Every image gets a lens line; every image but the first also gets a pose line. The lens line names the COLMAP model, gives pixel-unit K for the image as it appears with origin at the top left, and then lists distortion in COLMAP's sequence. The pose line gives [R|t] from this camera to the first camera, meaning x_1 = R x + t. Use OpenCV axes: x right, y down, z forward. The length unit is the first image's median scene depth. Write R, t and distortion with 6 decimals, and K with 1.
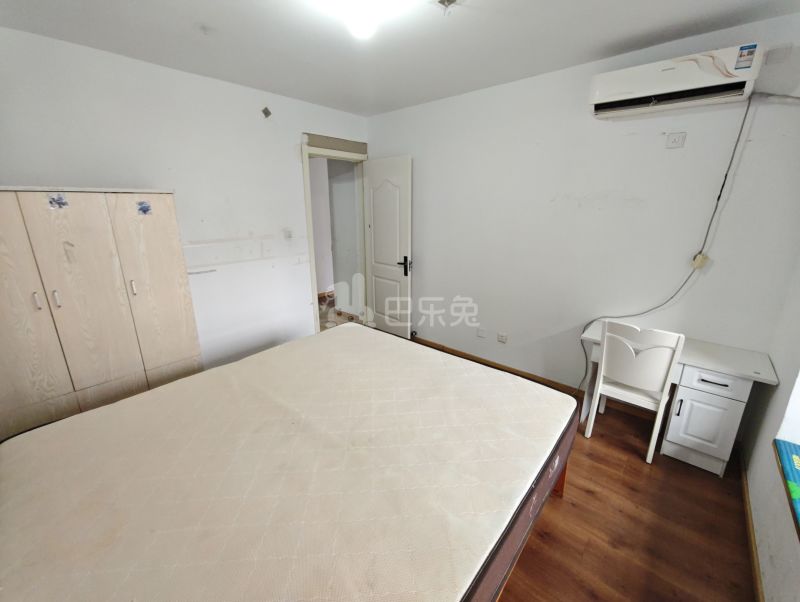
lens RADIAL K [[337.2, 0, 400.1], [0, 337.2, 300.3], [0, 0, 1]] dist [0.001923, 0.001228]
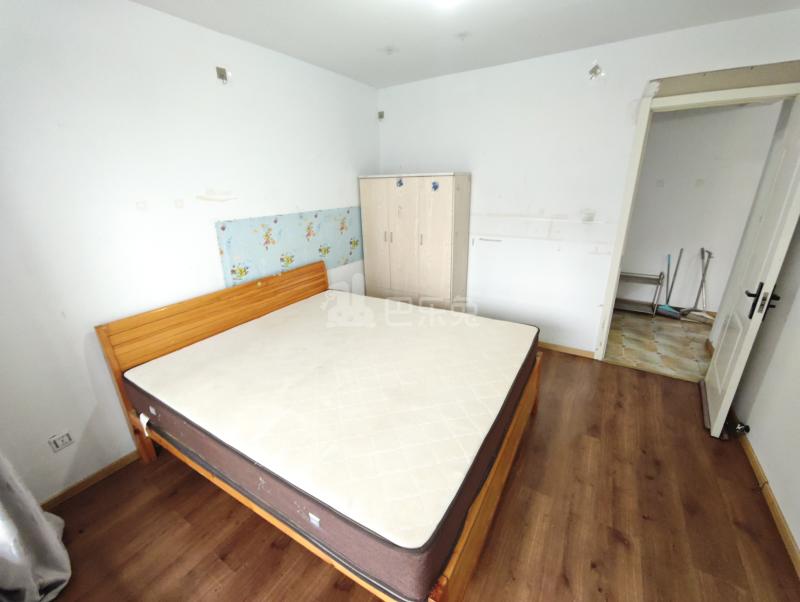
lens RADIAL K [[337.2, 0, 400.9], [0, 337.2, 302.6], [0, 0, 1]] dist [0.001923, 0.001228]
pose [[0.157422, 0.328667, -0.931234, 0.721441], [-0.252568, 0.925028, 0.283781, -0.181866], [0.954687, 0.190527, 0.228631, 0.611985]]
